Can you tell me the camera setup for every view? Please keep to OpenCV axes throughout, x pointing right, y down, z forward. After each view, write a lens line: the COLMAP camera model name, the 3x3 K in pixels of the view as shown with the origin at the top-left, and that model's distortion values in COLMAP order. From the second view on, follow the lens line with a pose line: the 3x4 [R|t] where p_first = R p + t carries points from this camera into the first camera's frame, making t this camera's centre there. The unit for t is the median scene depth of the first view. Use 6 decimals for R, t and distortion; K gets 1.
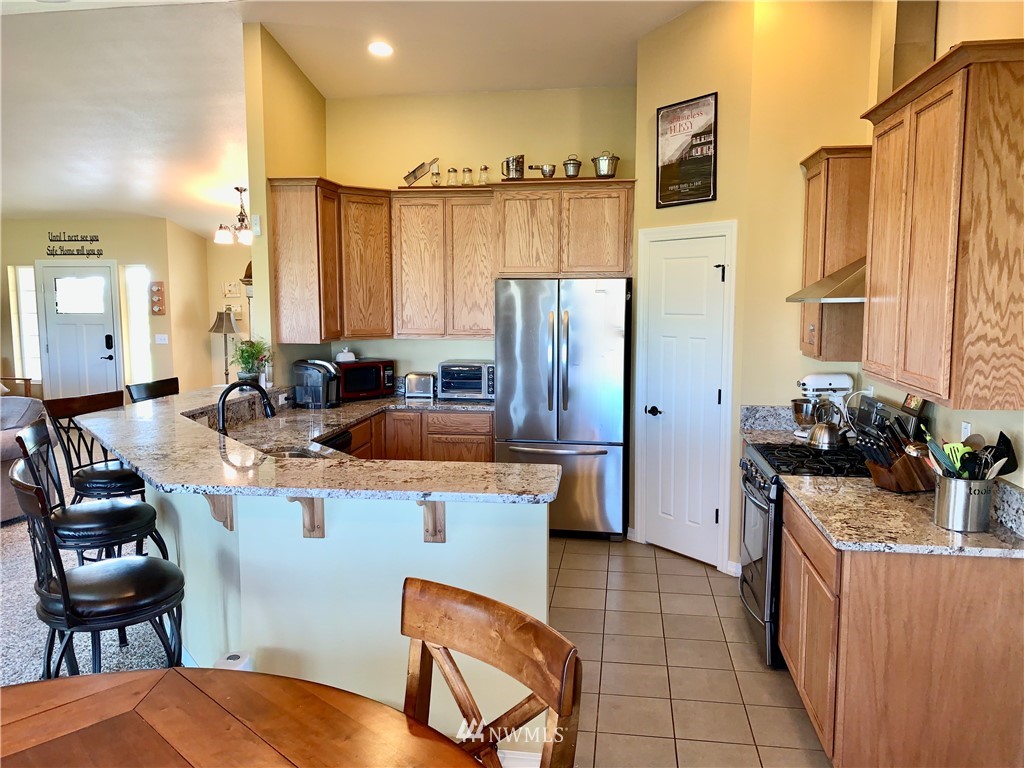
lens RADIAL K [[773.4, 0, 511.1], [0, 773.4, 377.3], [0, 0, 1]] dist [0.110391, -0.191292]
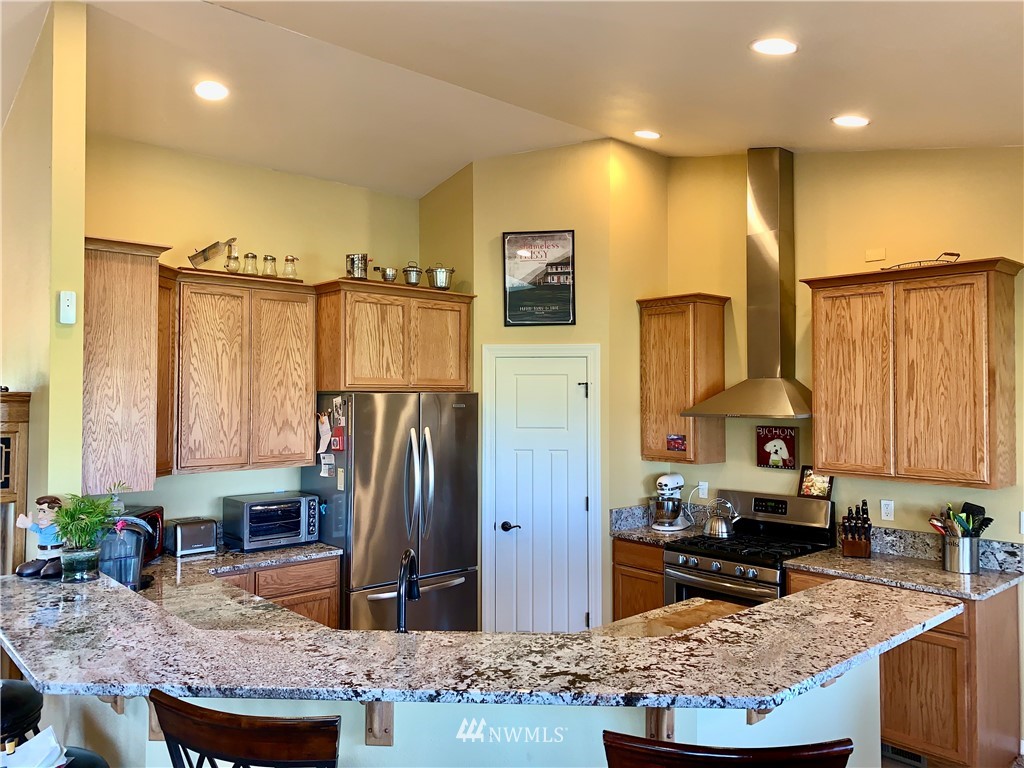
lens RADIAL K [[773.4, 0, 511.1], [0, 773.4, 377.3], [0, 0, 1]] dist [0.110391, -0.191292]
pose [[0.647116, 0.018418, 0.762169, -0.567716], [0.081151, 0.992365, -0.092881, -0.052766], [-0.758060, 0.121956, 0.640680, 0.339104]]
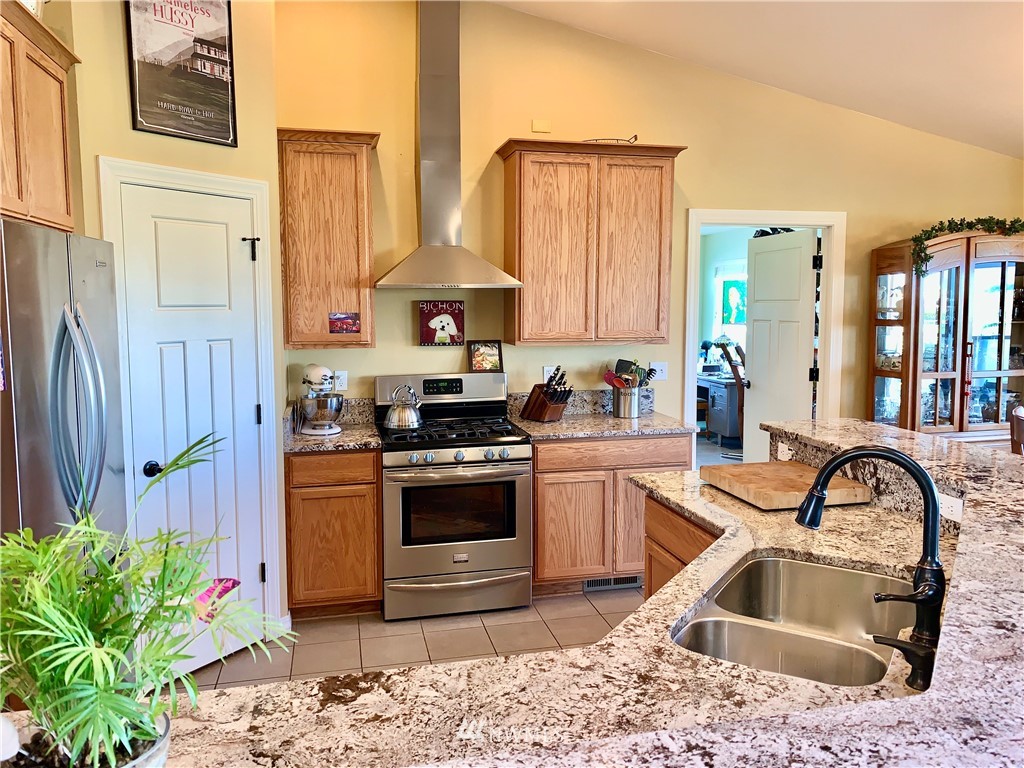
lens RADIAL K [[773.4, 0, 511.1], [0, 773.4, 377.3], [0, 0, 1]] dist [0.110391, -0.191292]
pose [[-0.355480, -0.092470, 0.930099, -0.474196], [0.101929, 0.985324, 0.136917, -0.081166], [-0.929109, 0.143476, -0.340838, 0.938134]]
